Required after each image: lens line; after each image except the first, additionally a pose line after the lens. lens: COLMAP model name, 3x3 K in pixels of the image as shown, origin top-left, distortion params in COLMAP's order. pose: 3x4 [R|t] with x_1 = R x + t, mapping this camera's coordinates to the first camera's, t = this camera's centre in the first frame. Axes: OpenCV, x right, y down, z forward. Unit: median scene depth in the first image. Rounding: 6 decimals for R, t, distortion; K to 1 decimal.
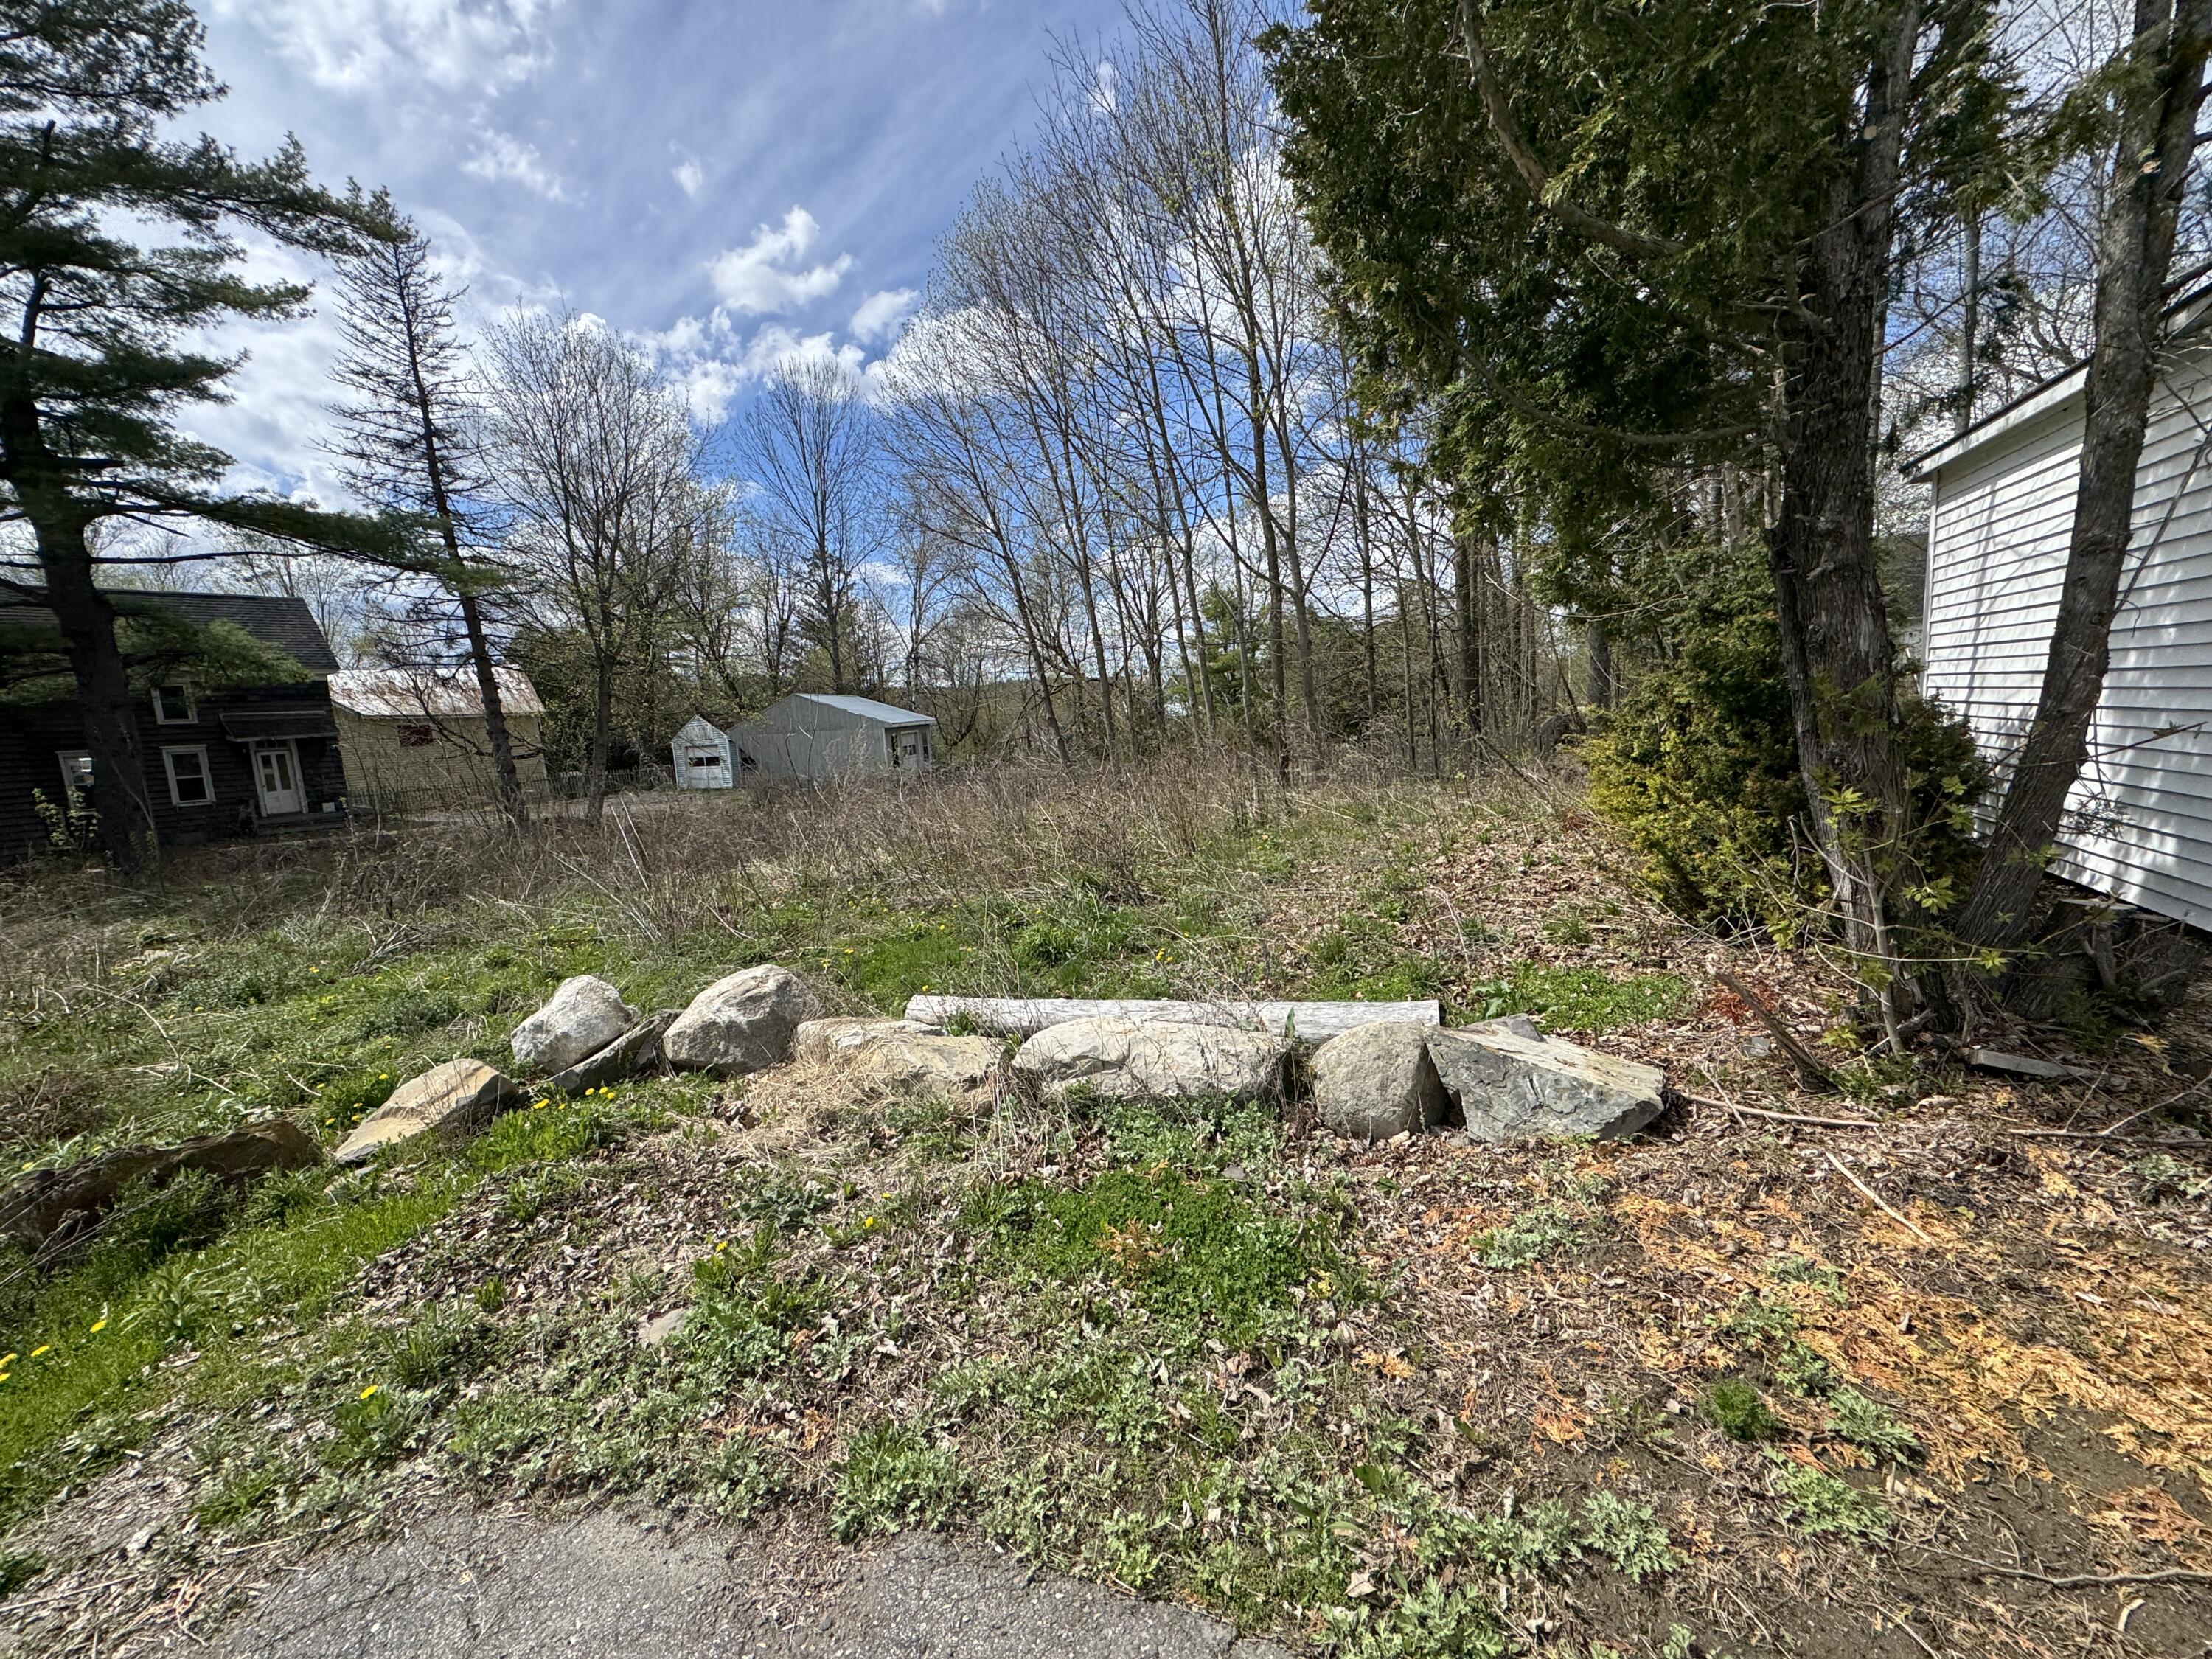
lens RADIAL K [[899.9, 0, 1106.0], [0, 899.9, 829.5], [0, 0, 1]] dist [0.000411, -0.000205]
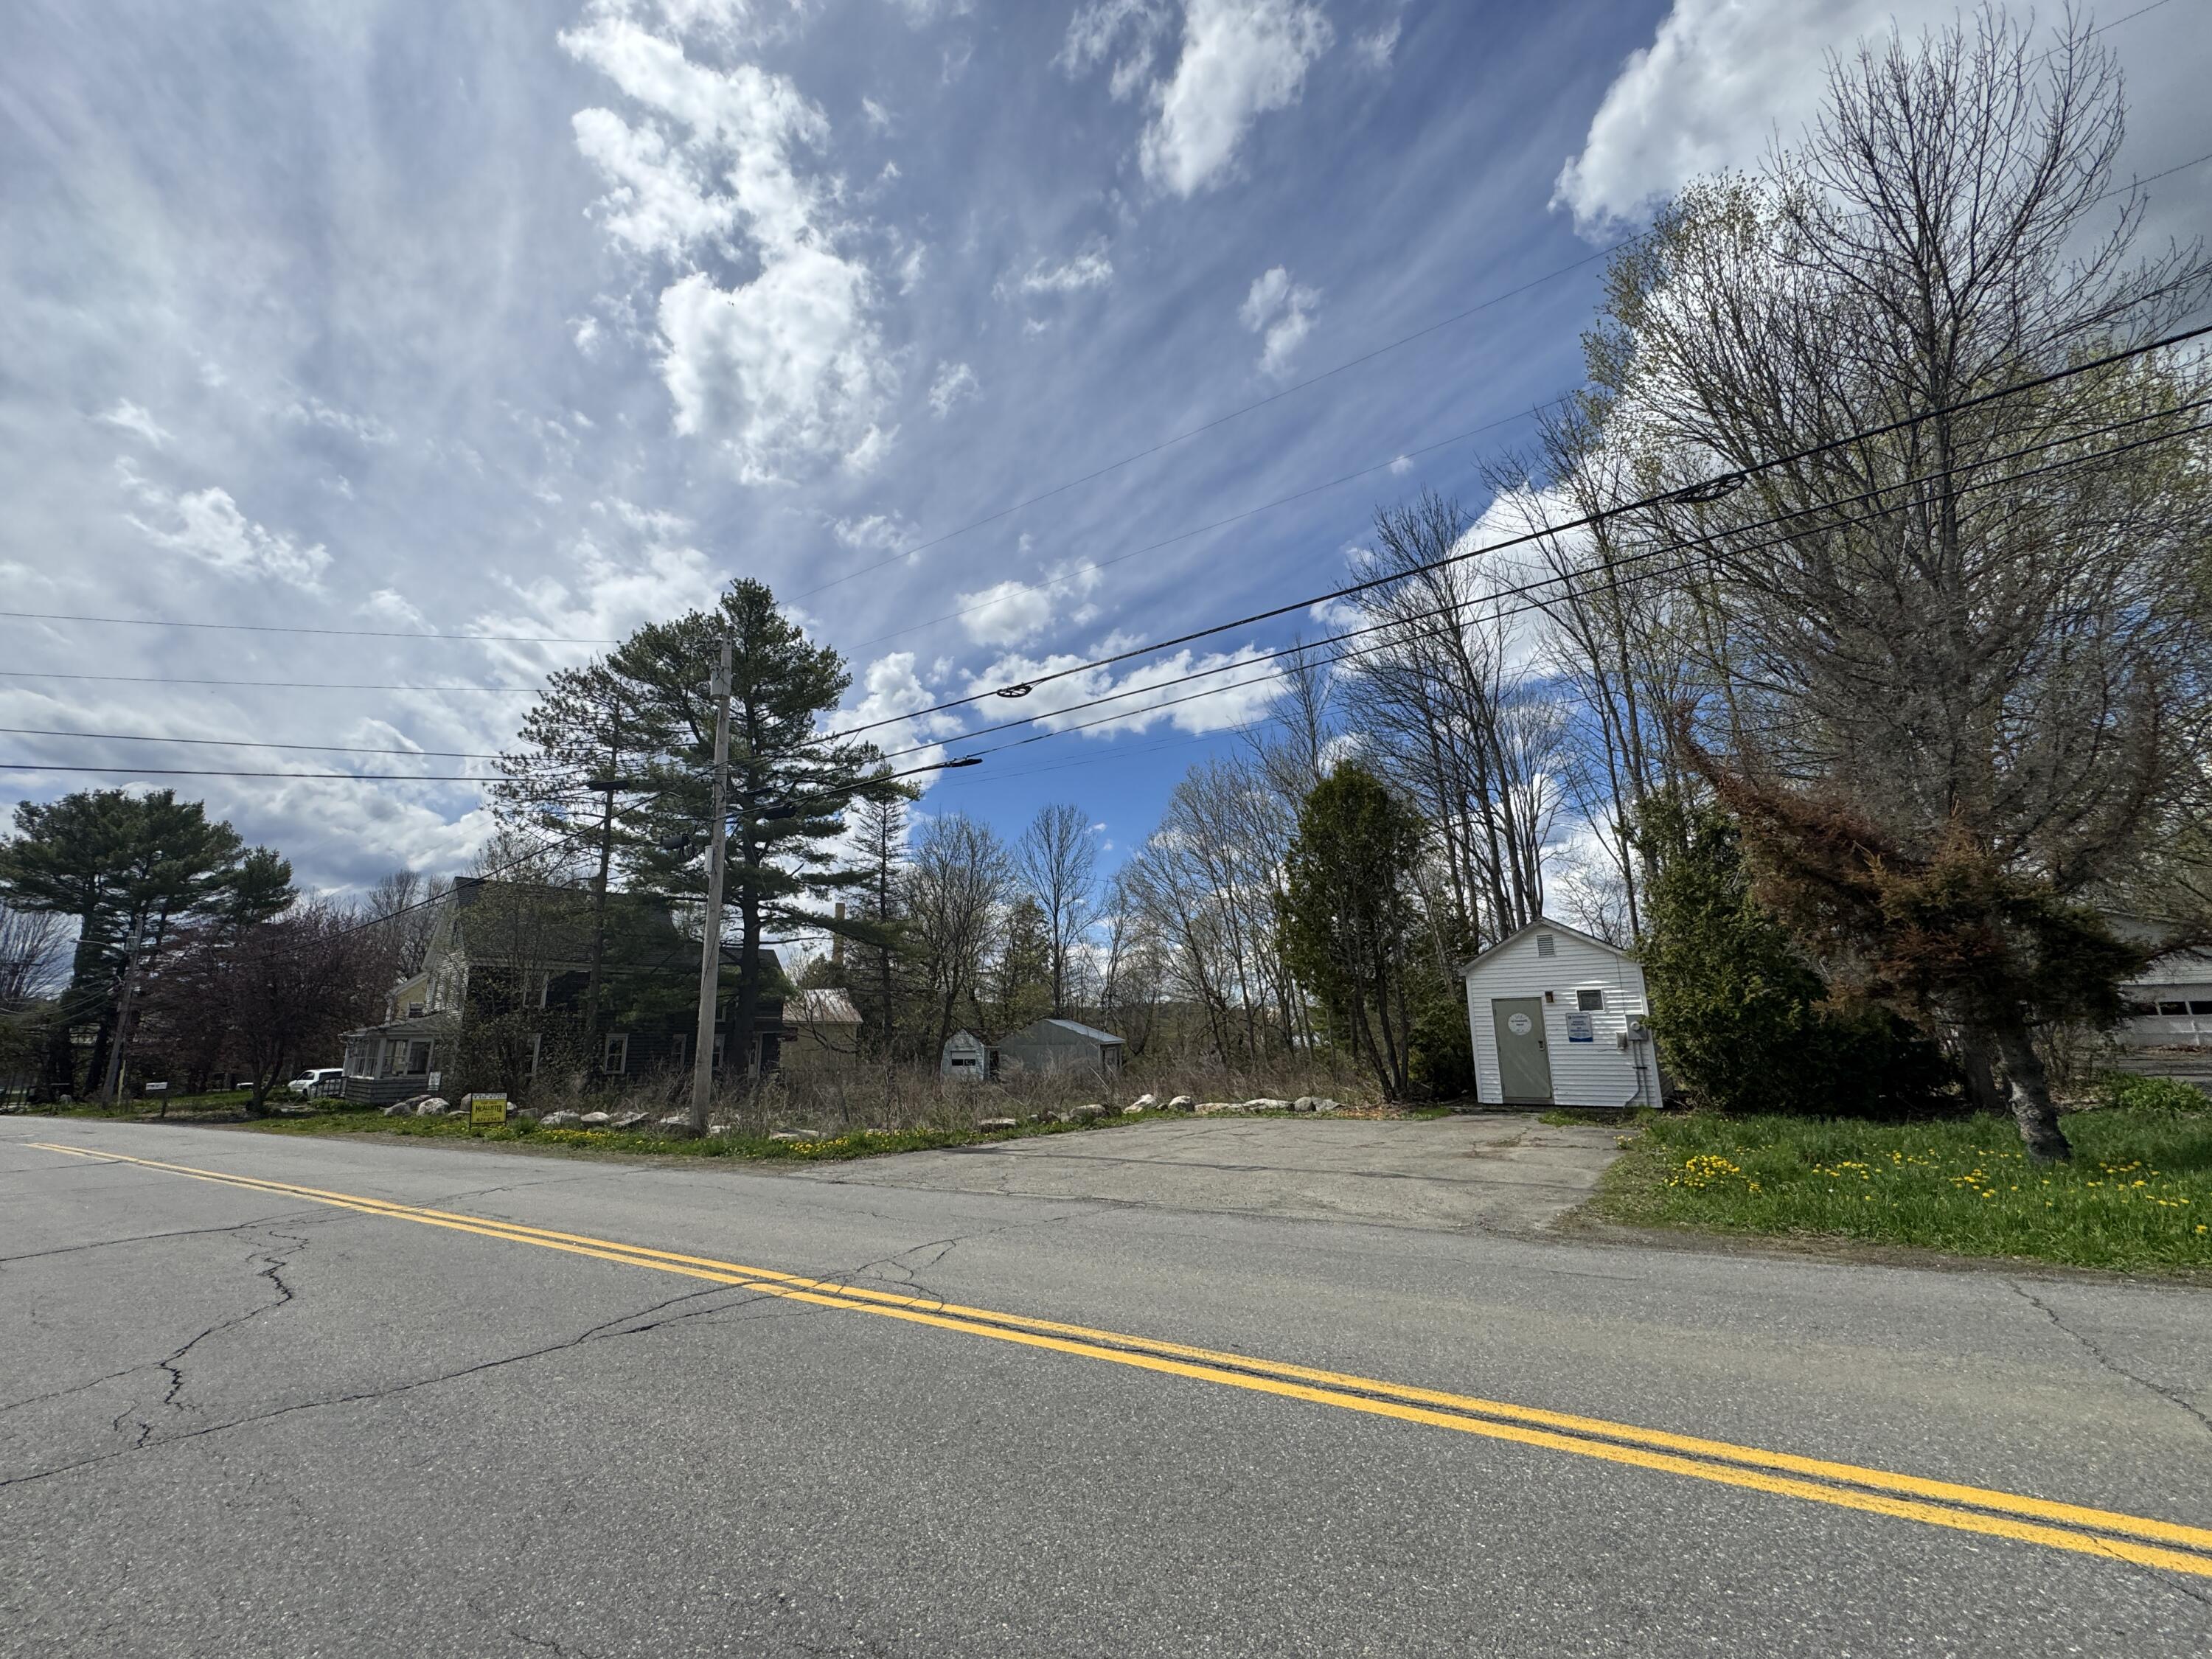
lens RADIAL K [[899.9, 0, 1106.0], [0, 899.9, 829.5], [0, 0, 1]] dist [0.000411, -0.000205]
pose [[0.988156, 0.013090, -0.152895, -0.009021], [-0.065652, 0.936627, -0.344122, 0.056048], [0.138701, 0.350085, 0.926392, -0.426944]]
